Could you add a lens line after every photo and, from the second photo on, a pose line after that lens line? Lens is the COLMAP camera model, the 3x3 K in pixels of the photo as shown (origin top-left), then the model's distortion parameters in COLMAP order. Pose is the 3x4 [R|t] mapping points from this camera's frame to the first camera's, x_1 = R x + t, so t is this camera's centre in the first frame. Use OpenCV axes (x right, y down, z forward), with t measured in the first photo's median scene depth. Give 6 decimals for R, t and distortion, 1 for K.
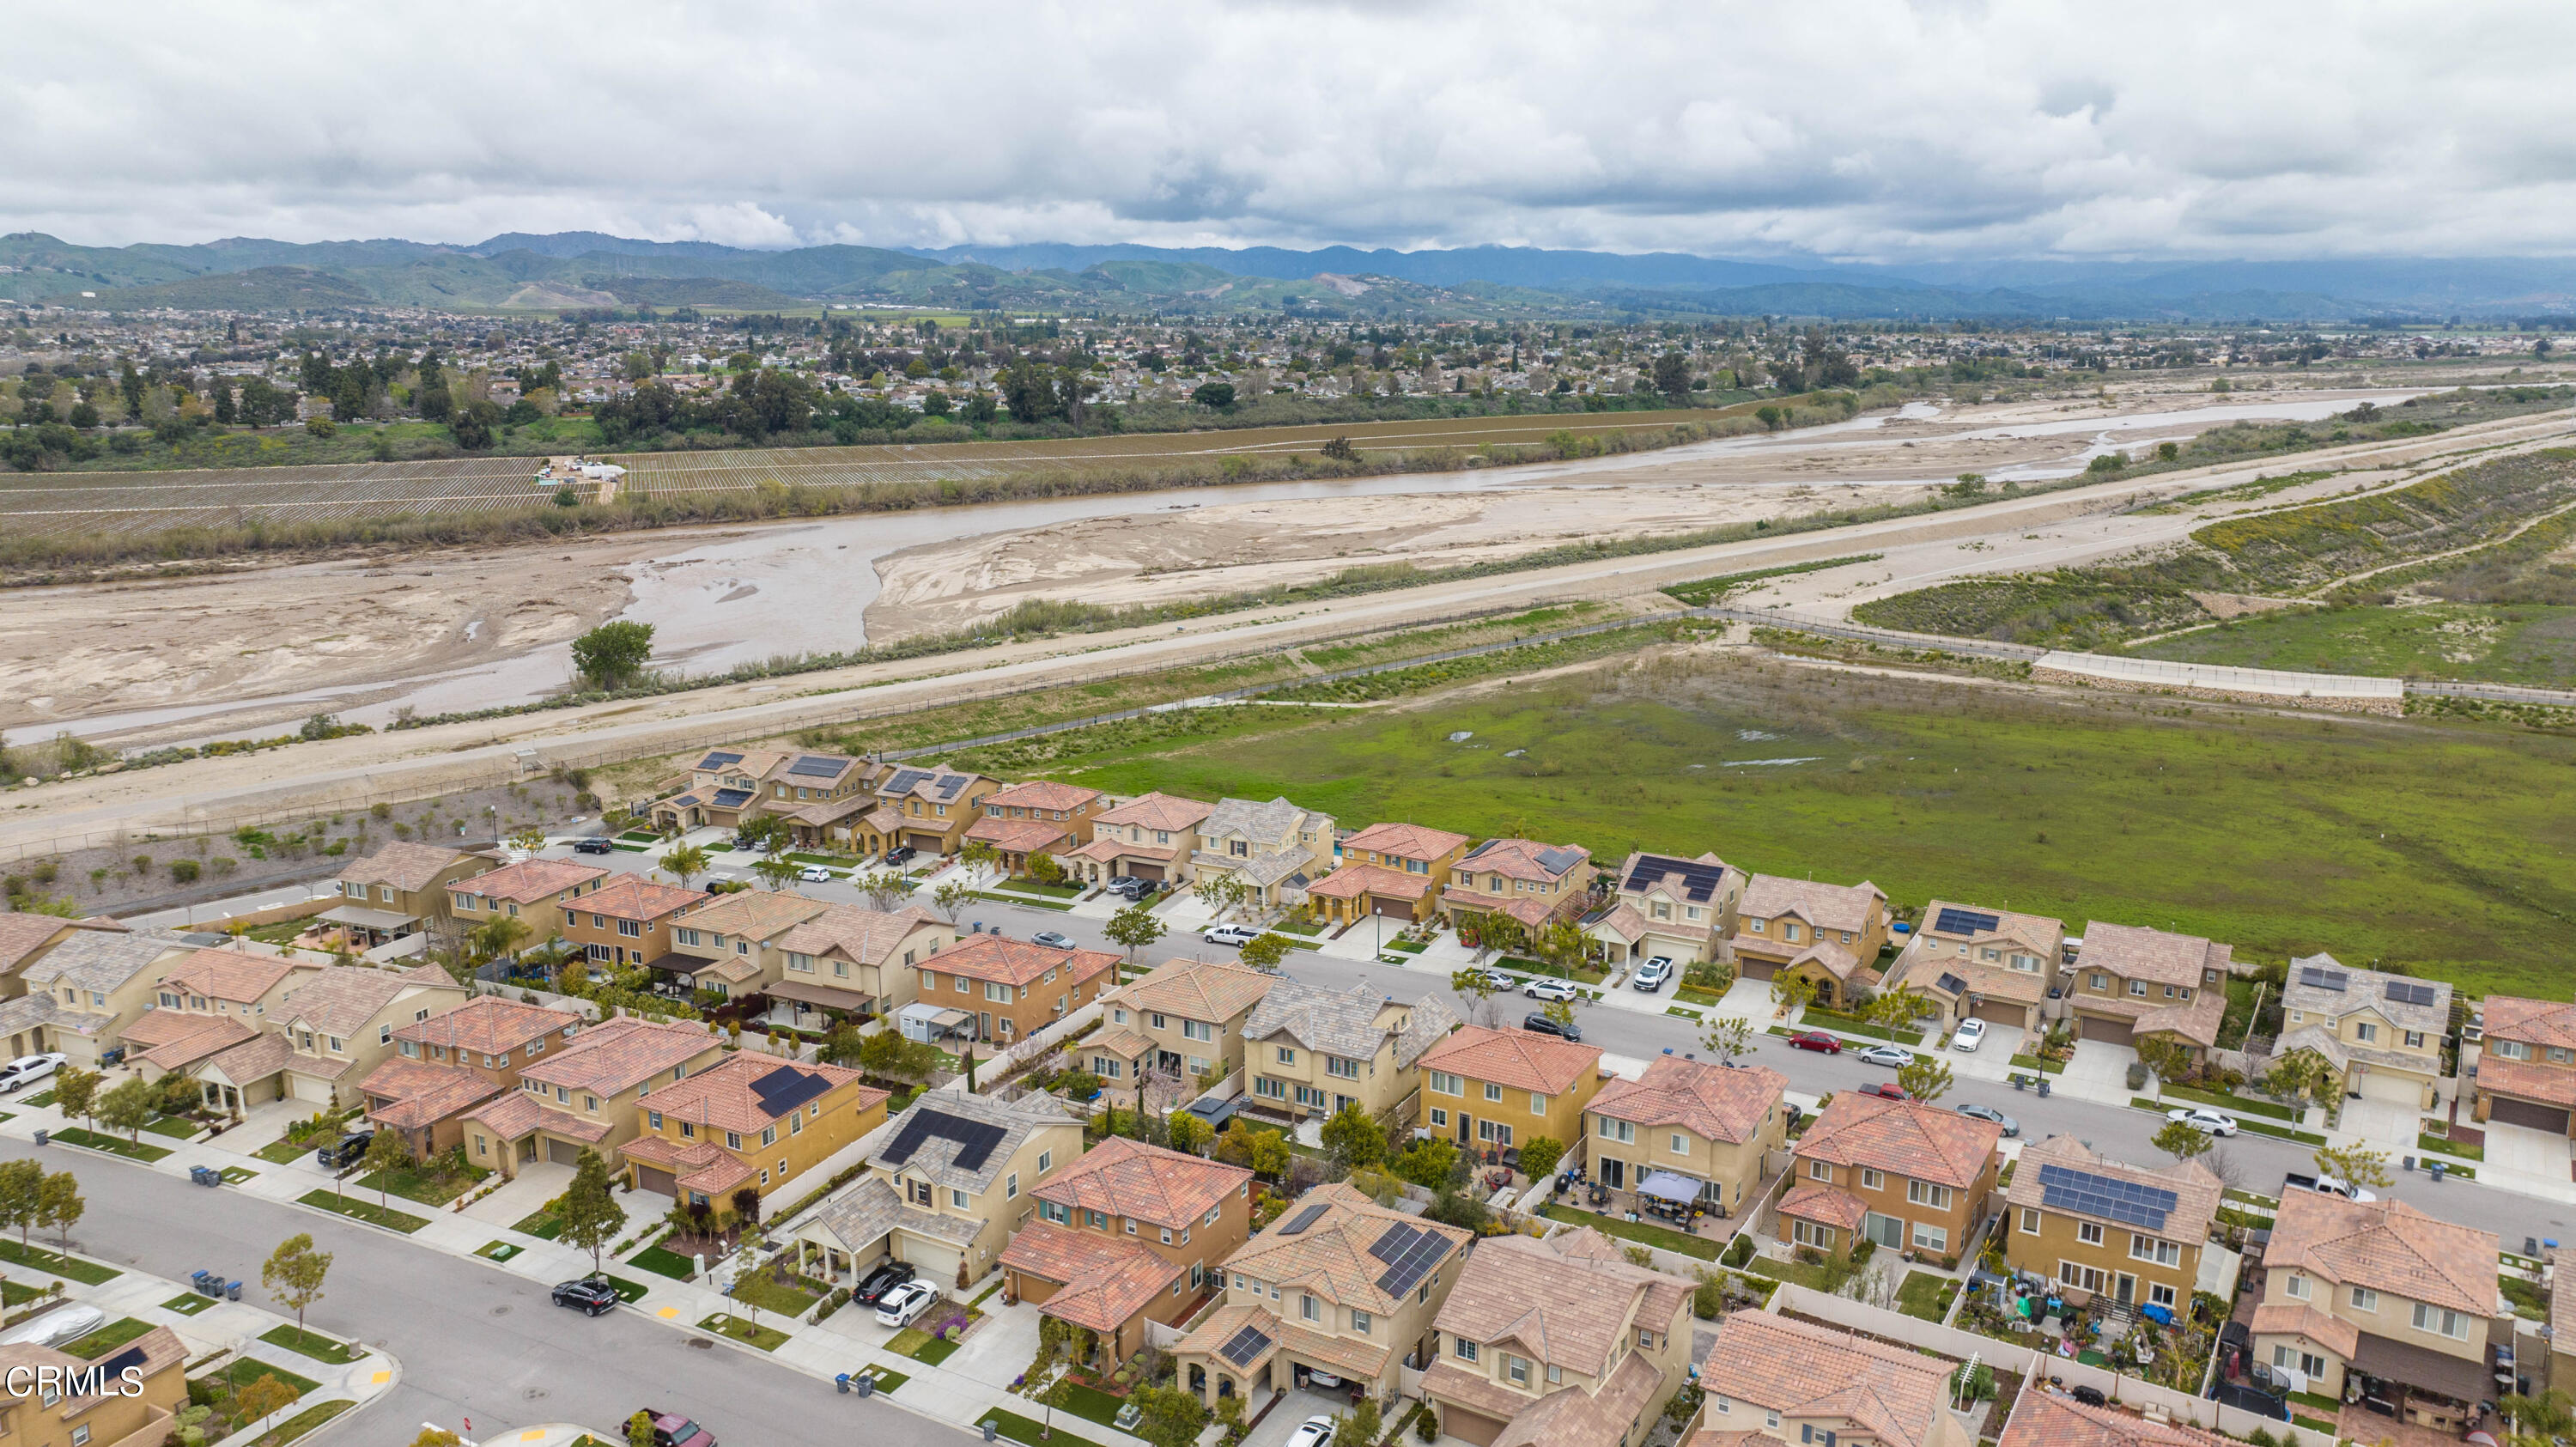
lens RADIAL K [[1811.0, 0, 1290.5], [0, 1811.0, 713.8], [0, 0, 1]] dist [-0.016641, 0.000115]
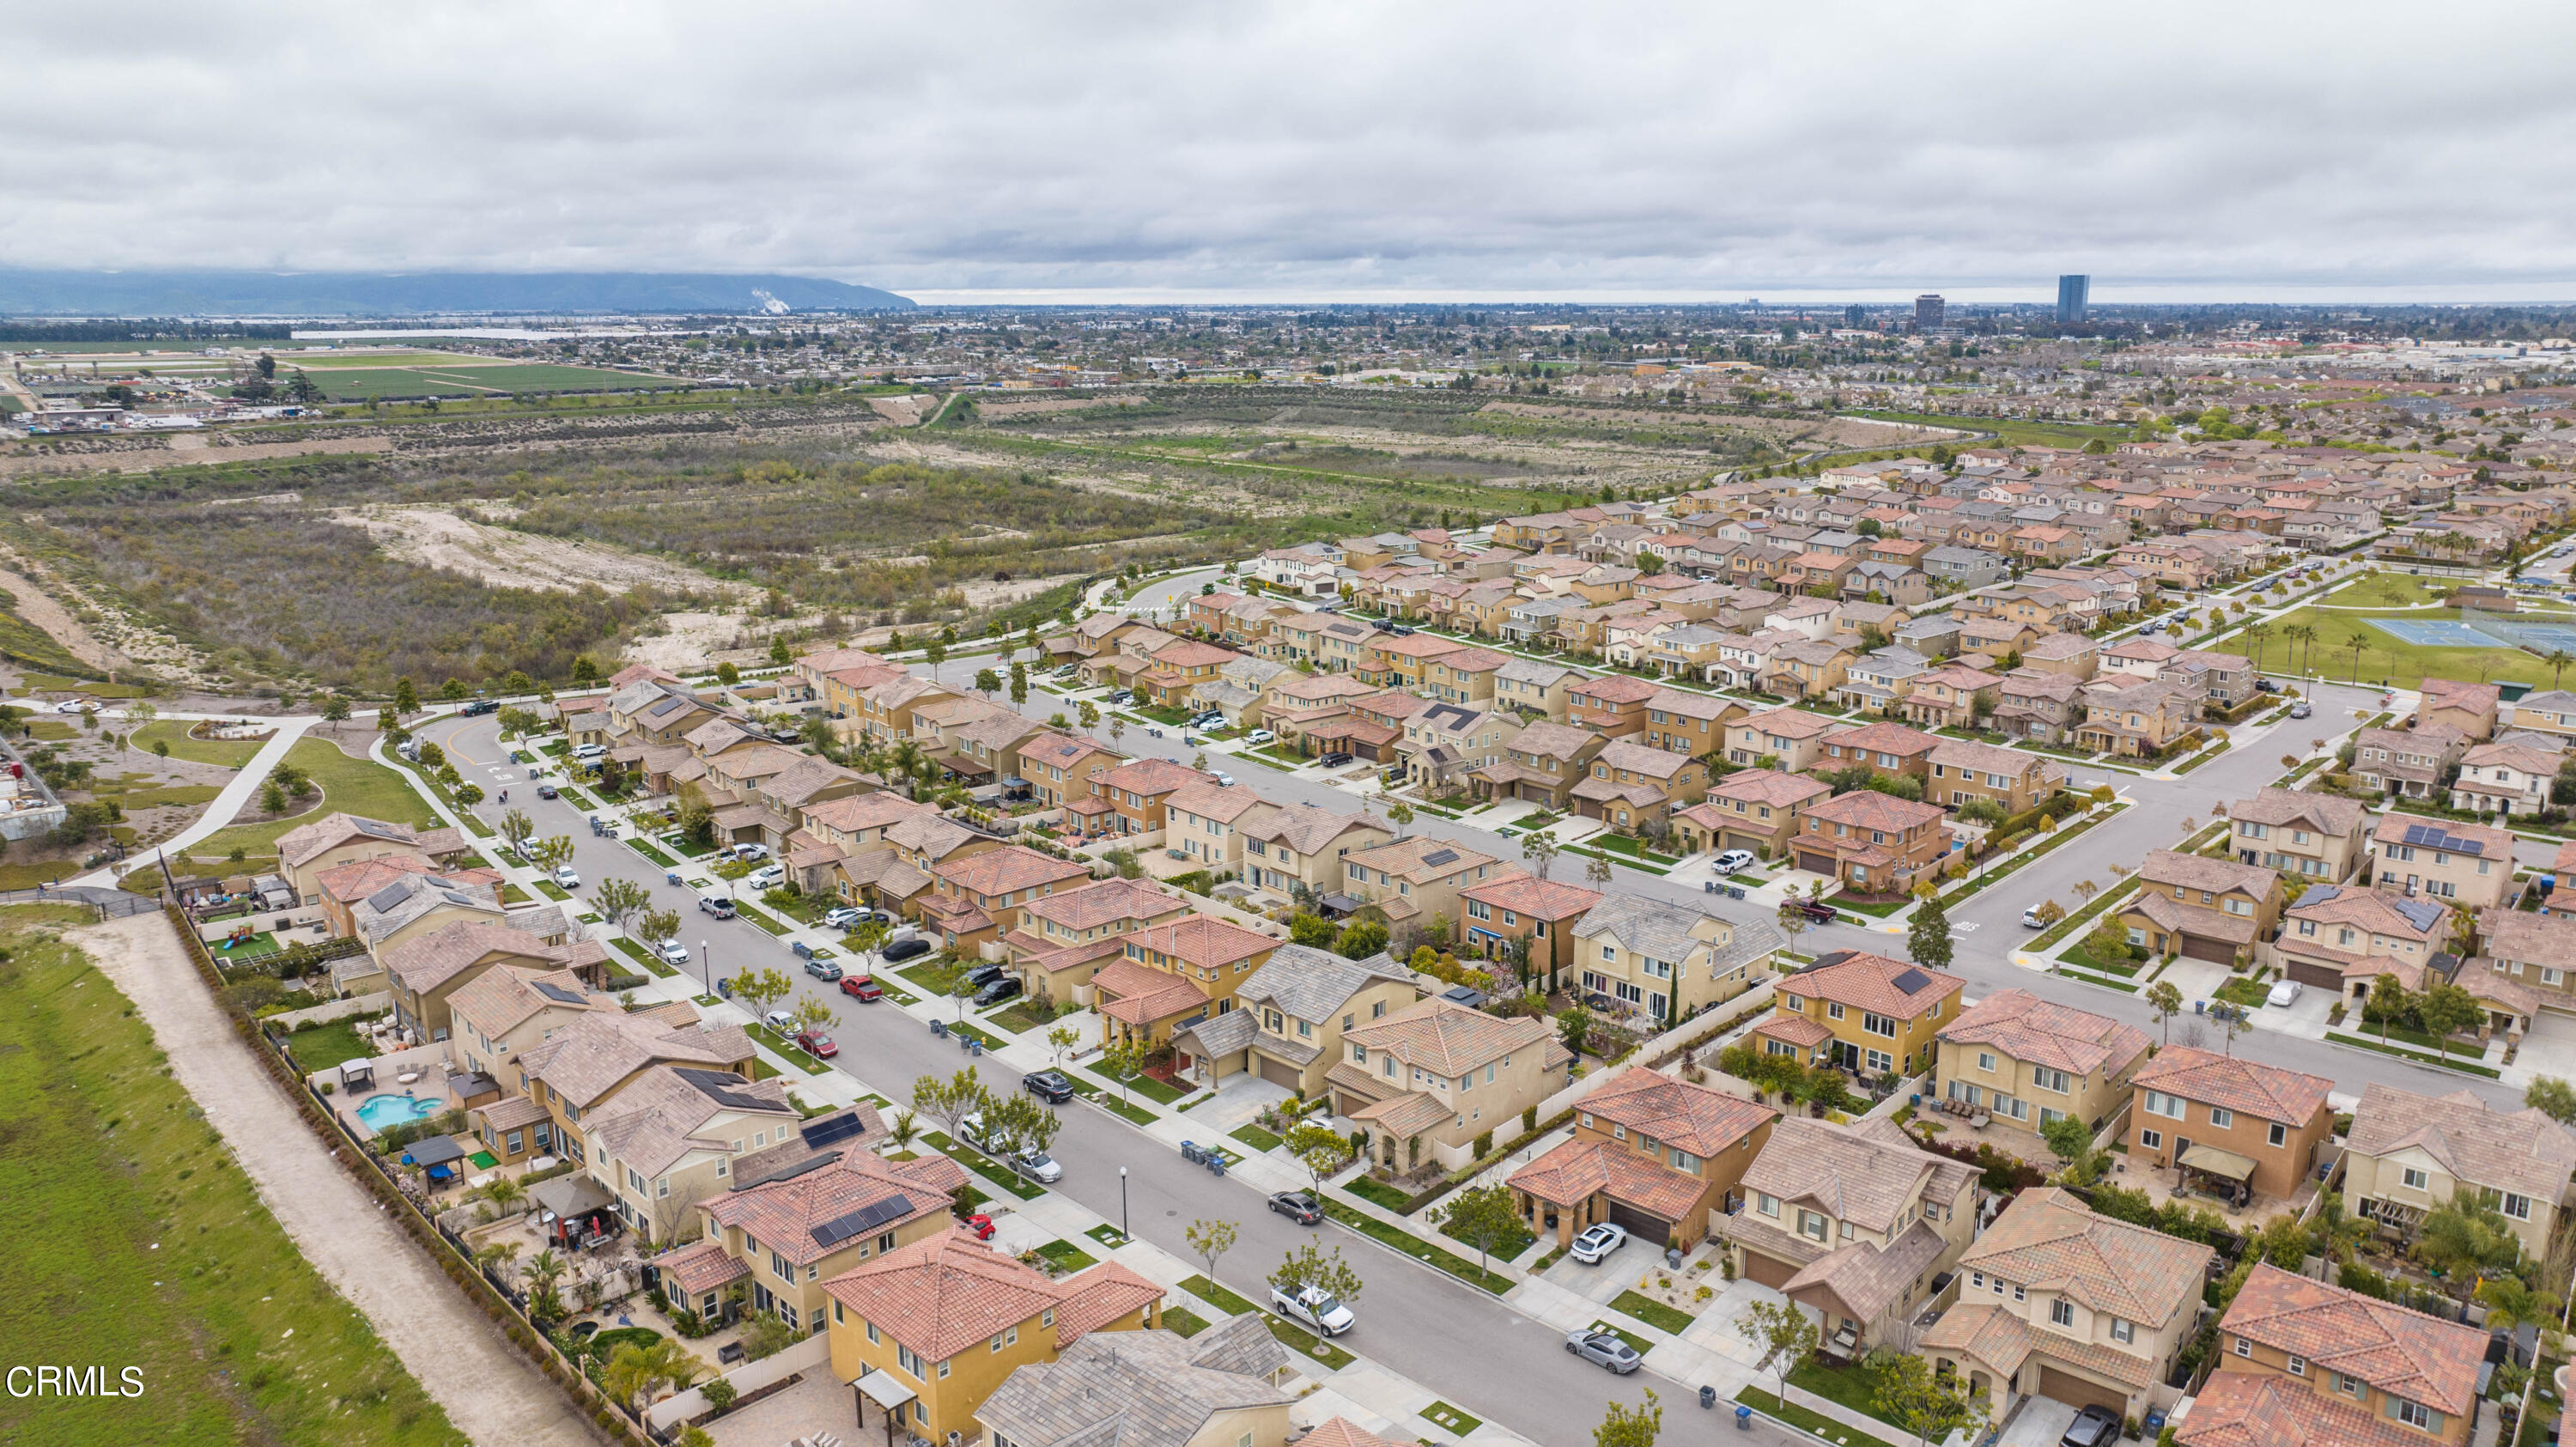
lens RADIAL K [[1814.2, 0, 1293.9], [0, 1814.2, 716.5], [0, 0, 1]] dist [-0.018138, 0.002731]
pose [[-0.959788, -0.055221, 0.275239, -0.158030], [0.067423, 0.906418, 0.416965, -0.269711], [-0.272507, 0.418756, -0.866247, 1.238994]]
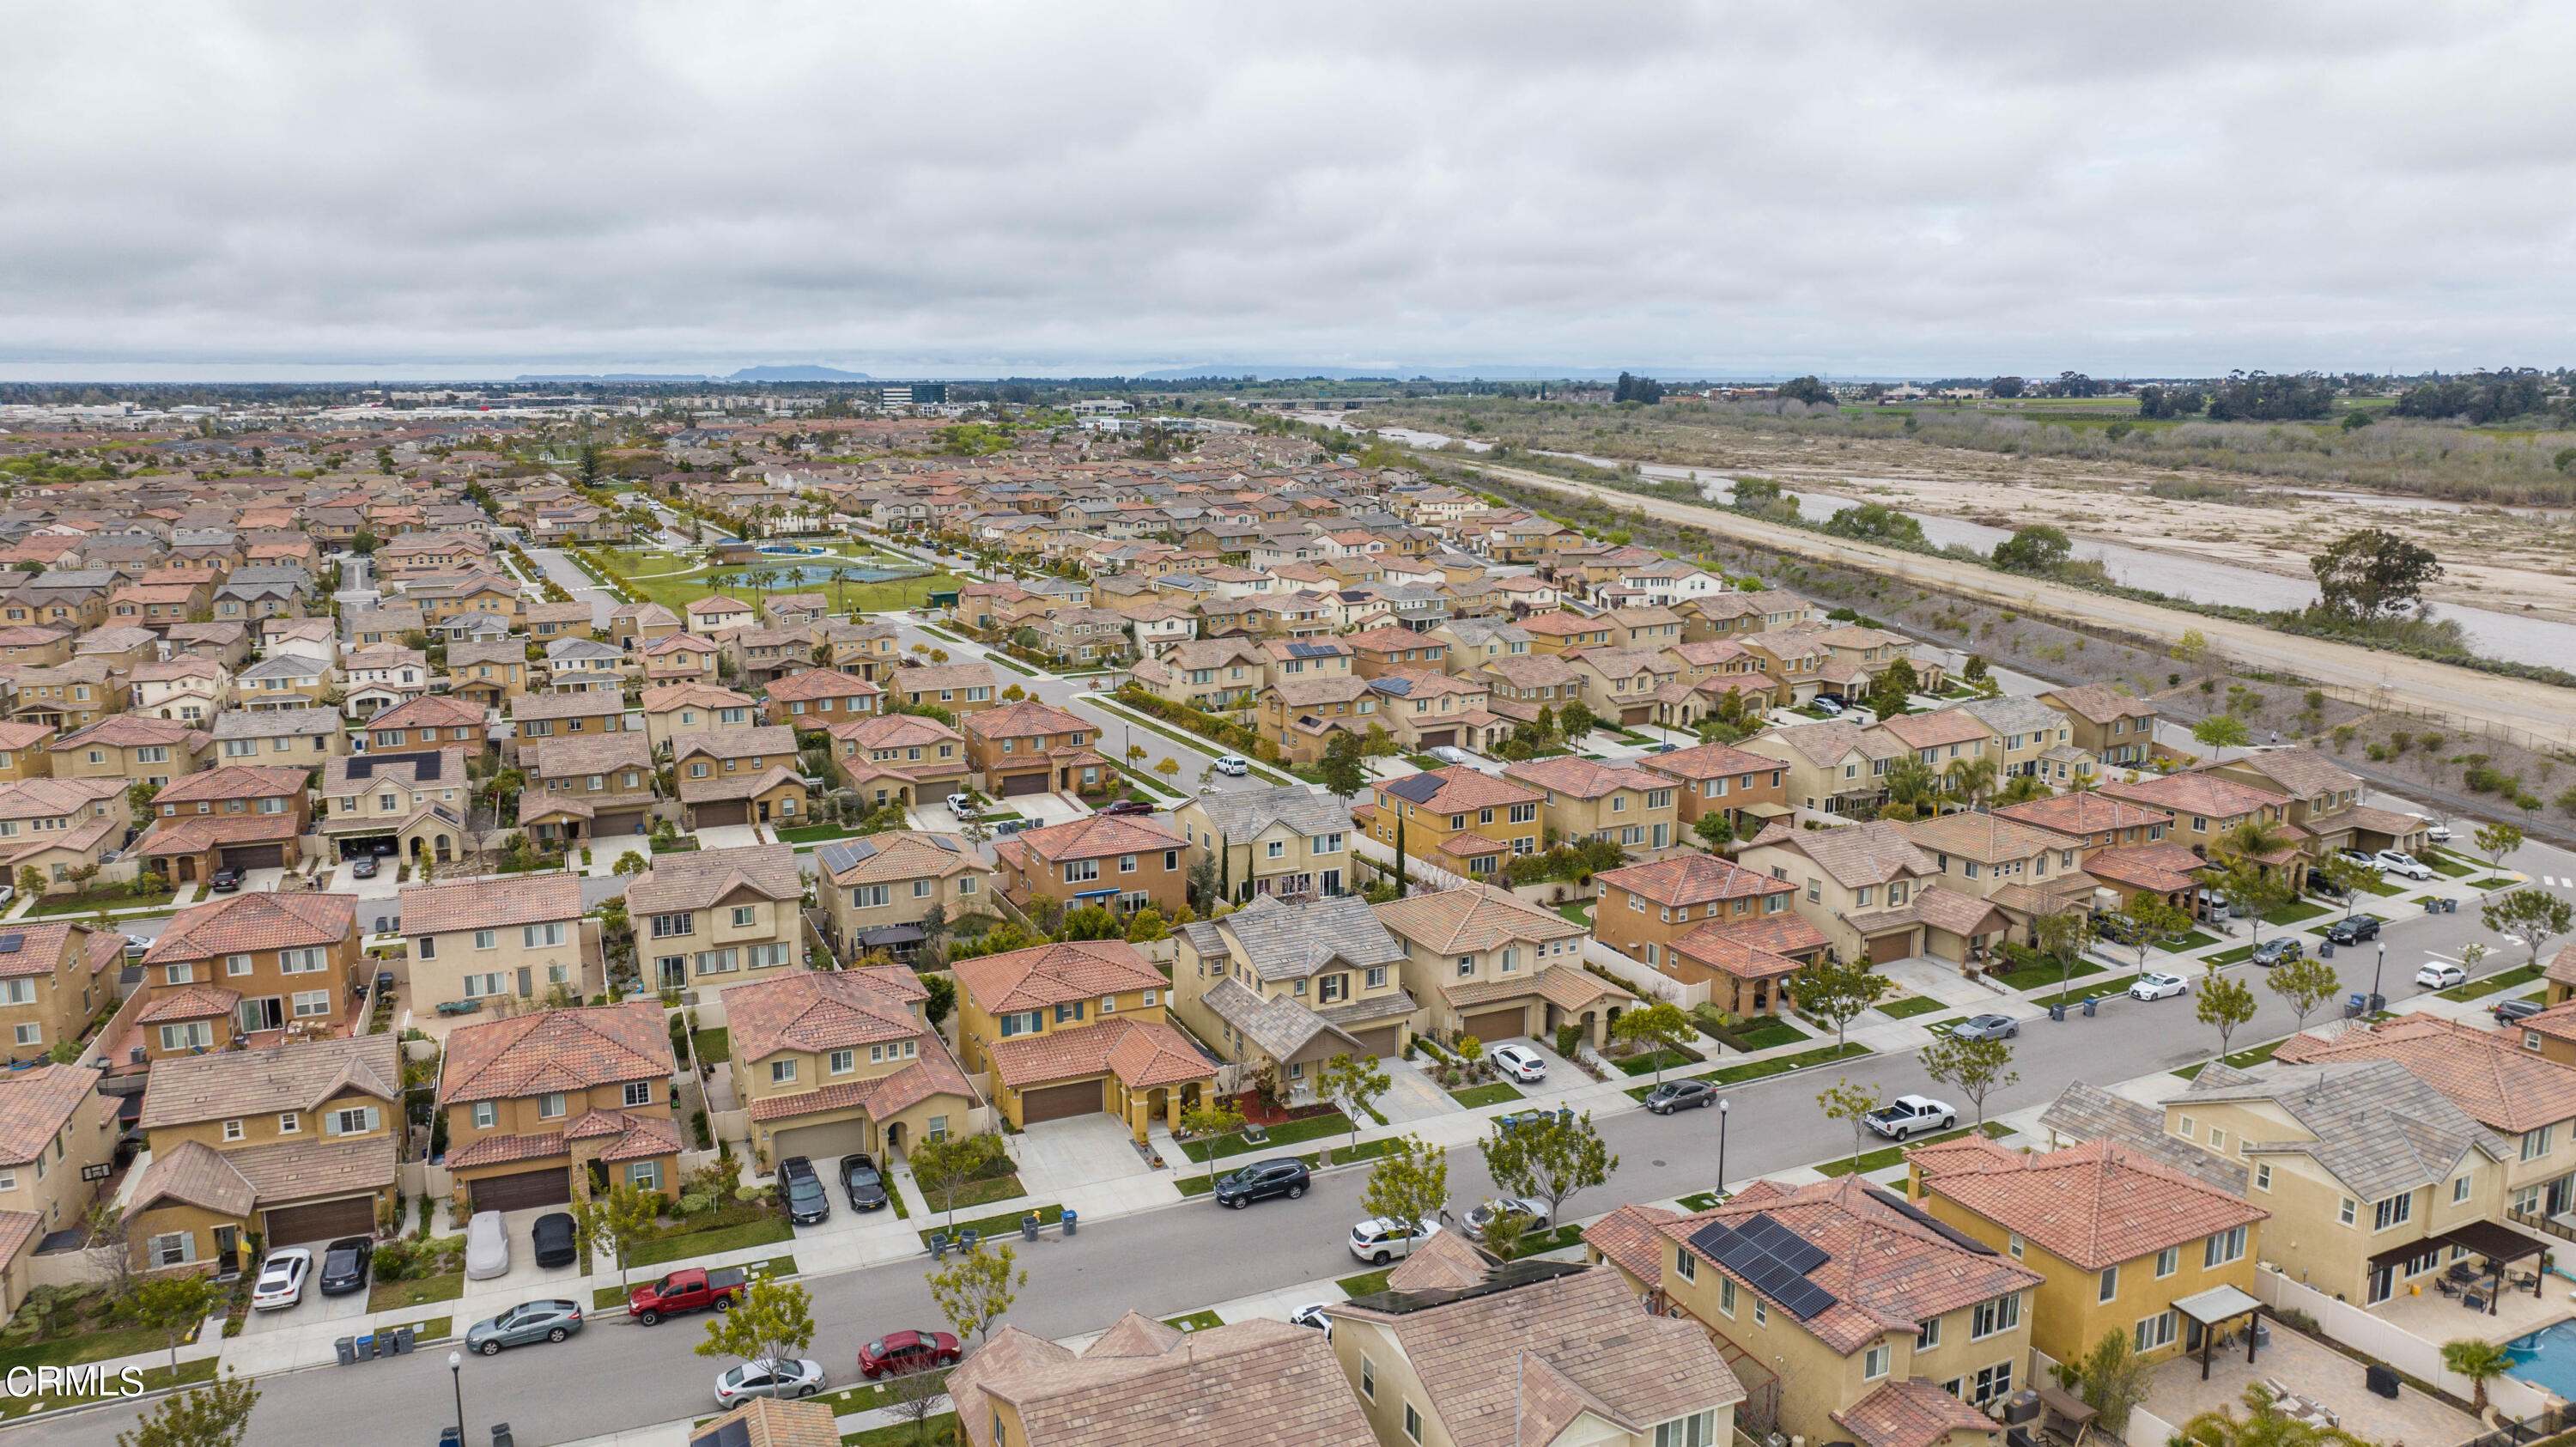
lens RADIAL K [[1811.0, 0, 1290.5], [0, 1811.0, 713.8], [0, 0, 1]] dist [-0.016641, 0.000115]
pose [[-0.584608, 0.156768, -0.796026, 0.440376], [-0.166867, 0.936944, 0.307069, -0.118256], [0.793970, 0.312346, -0.521585, 0.940986]]
